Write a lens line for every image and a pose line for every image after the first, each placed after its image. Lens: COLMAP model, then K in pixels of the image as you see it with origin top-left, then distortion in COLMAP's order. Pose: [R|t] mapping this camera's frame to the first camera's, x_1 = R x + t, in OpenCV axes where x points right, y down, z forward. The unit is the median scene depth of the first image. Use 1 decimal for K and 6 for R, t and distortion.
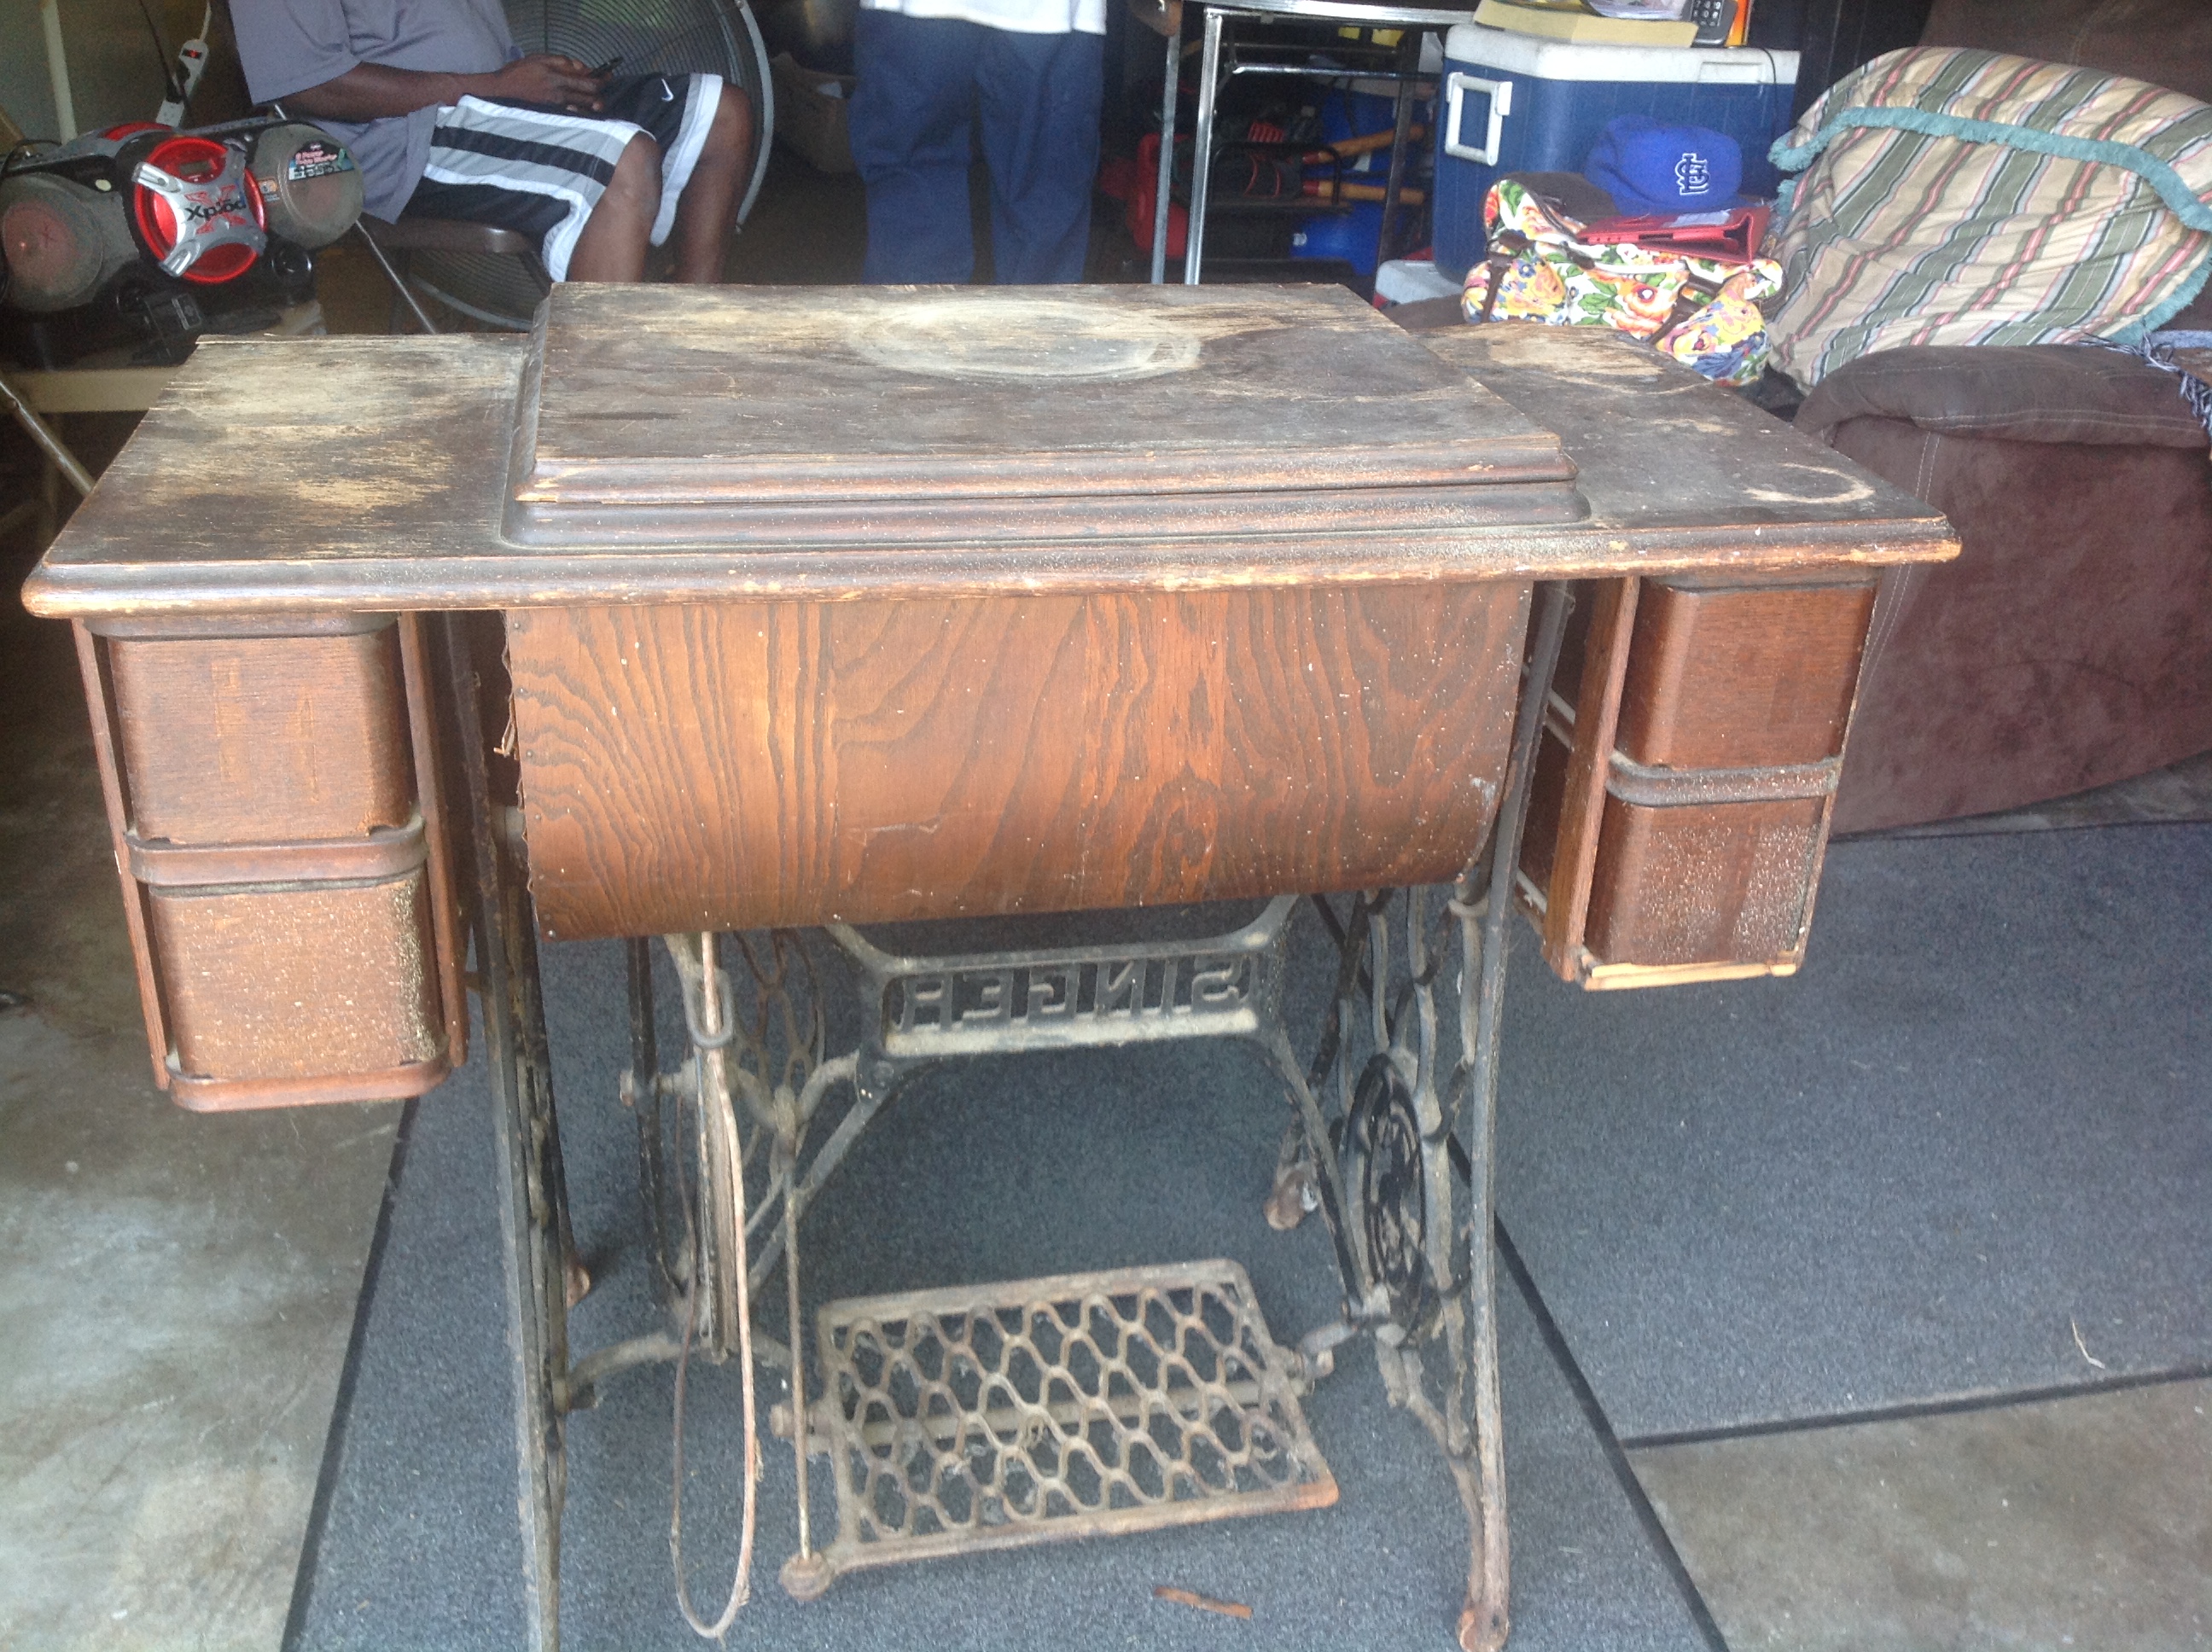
lens RADIAL K [[2252.6, 0, 1106.0], [0, 2252.6, 826.0], [0, 0, 1]] dist [-0.016685, -0.034371]
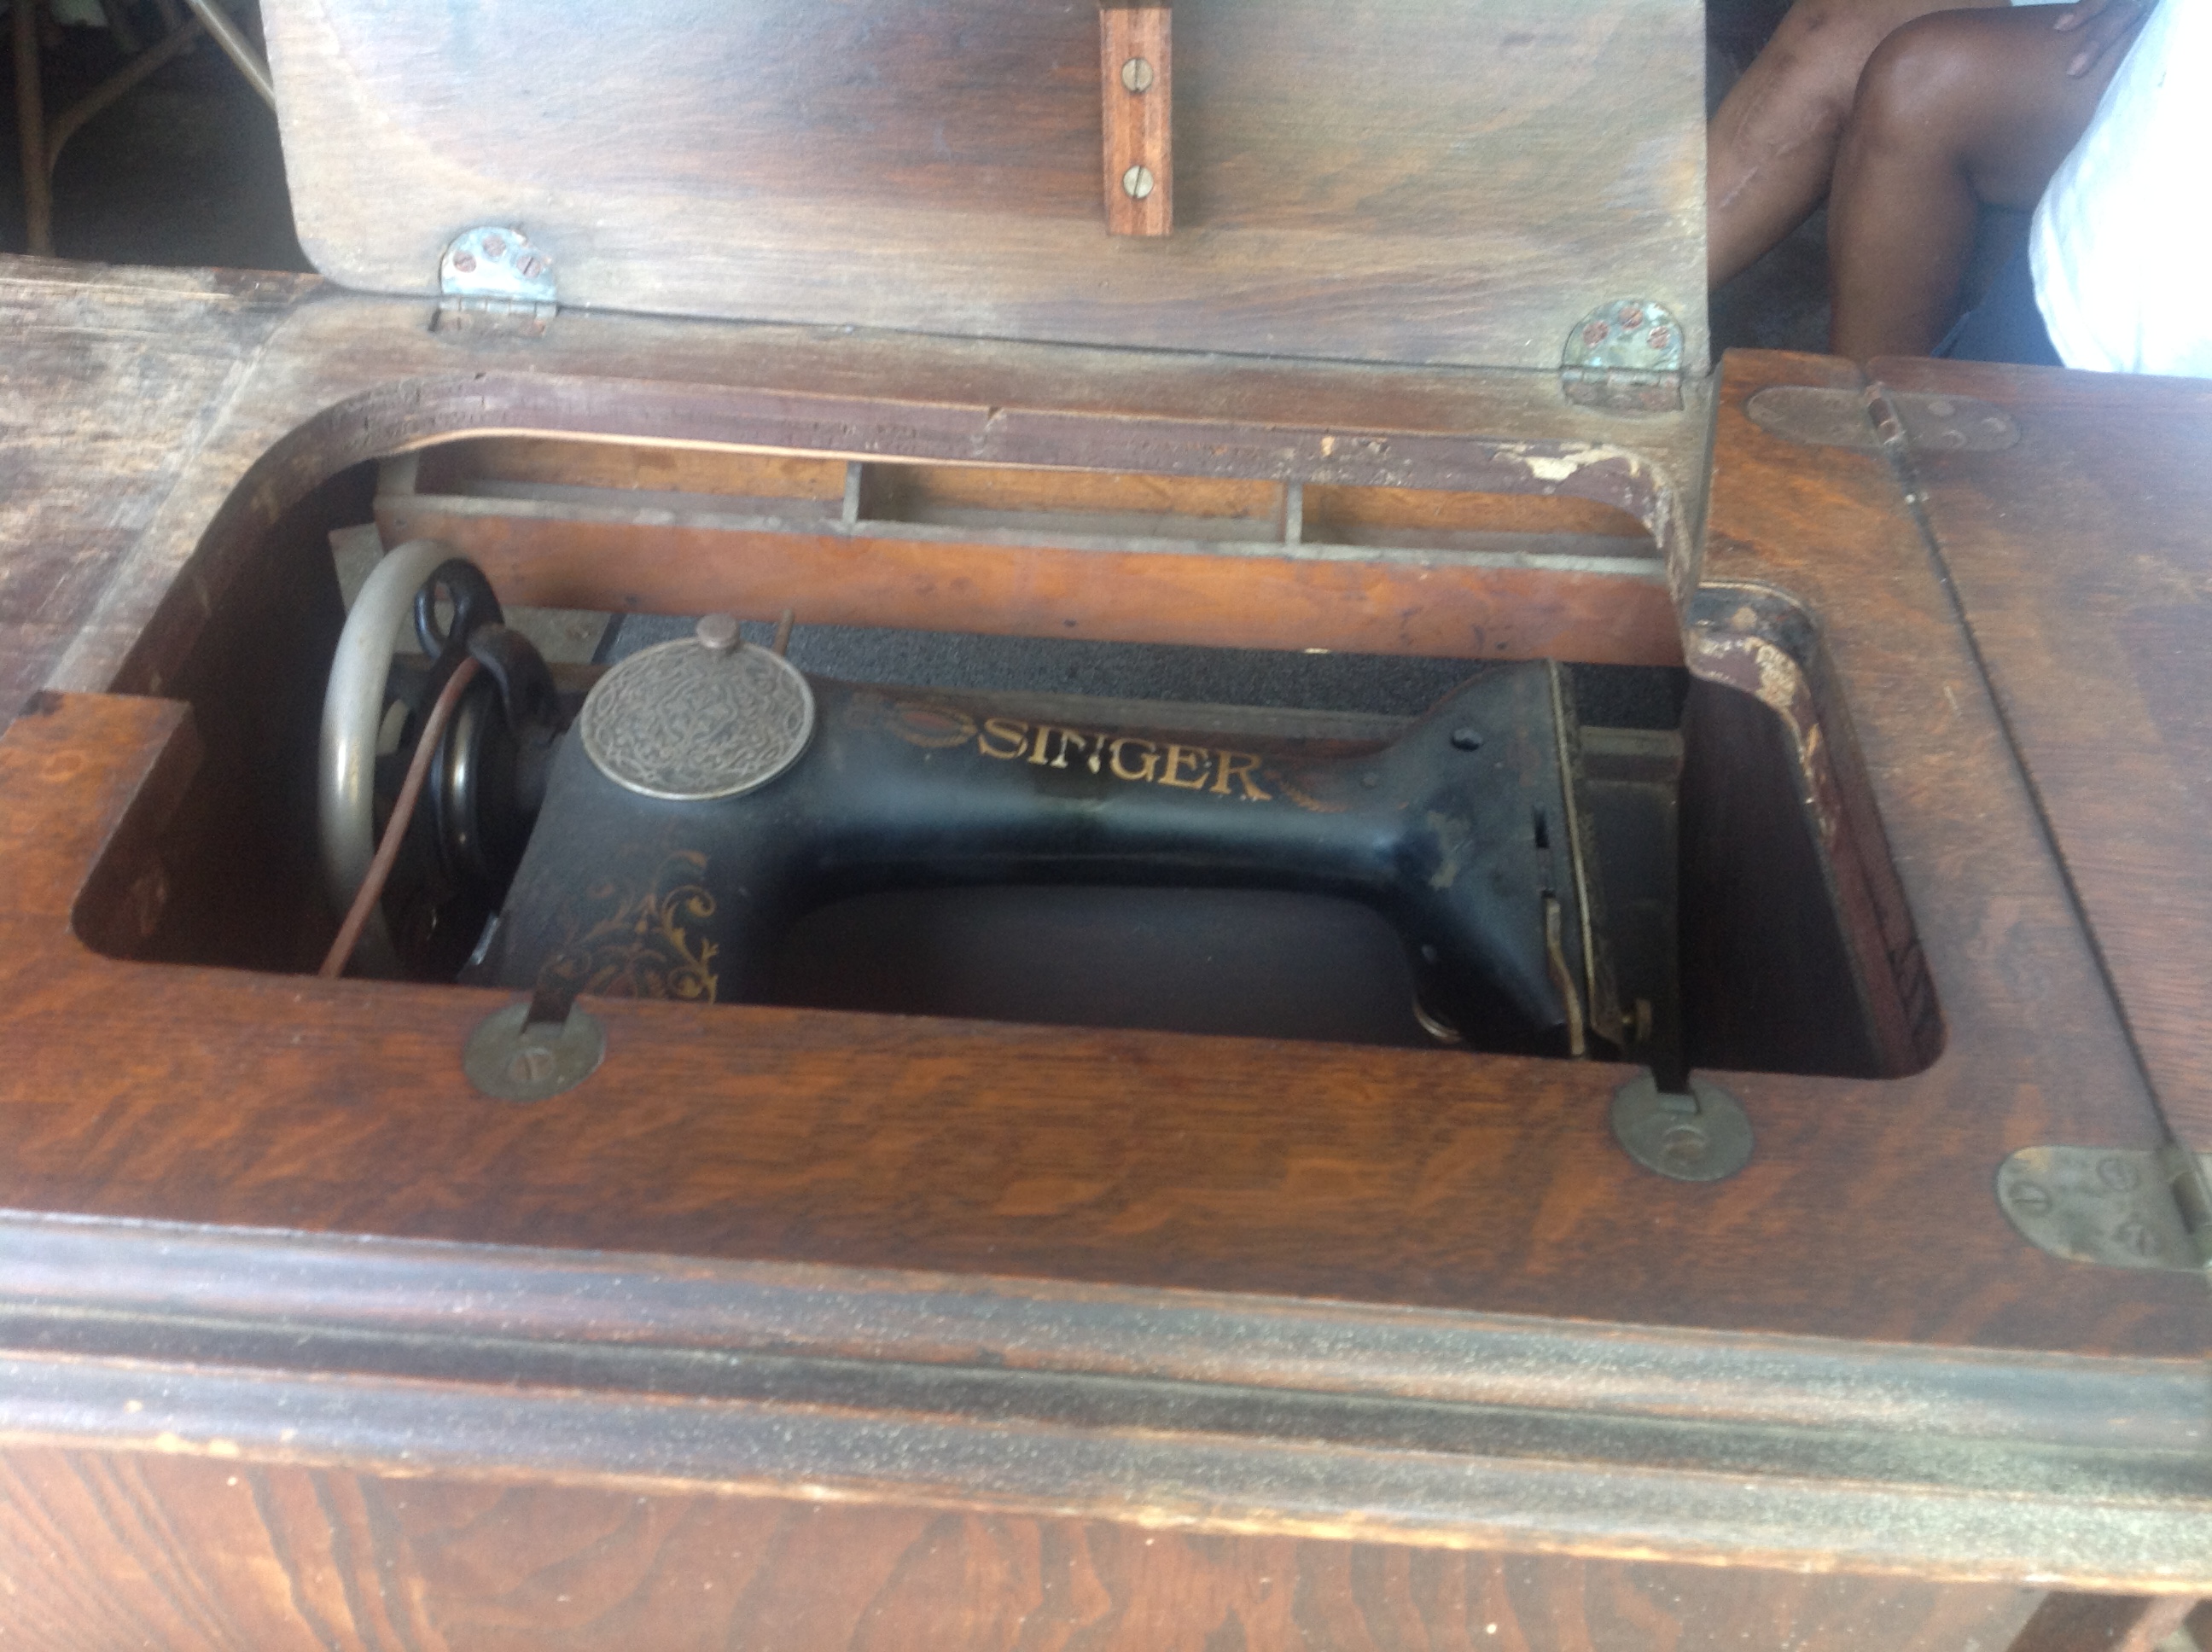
lens RADIAL K [[2252.6, 0, 1106.0], [0, 2252.6, 826.0], [0, 0, 1]] dist [-0.016685, -0.034371]
pose [[0.970871, 0.165215, -0.173533, 0.069471], [-0.099252, 0.936502, 0.336322, -0.361343], [0.218080, -0.309301, 0.925621, 0.638609]]
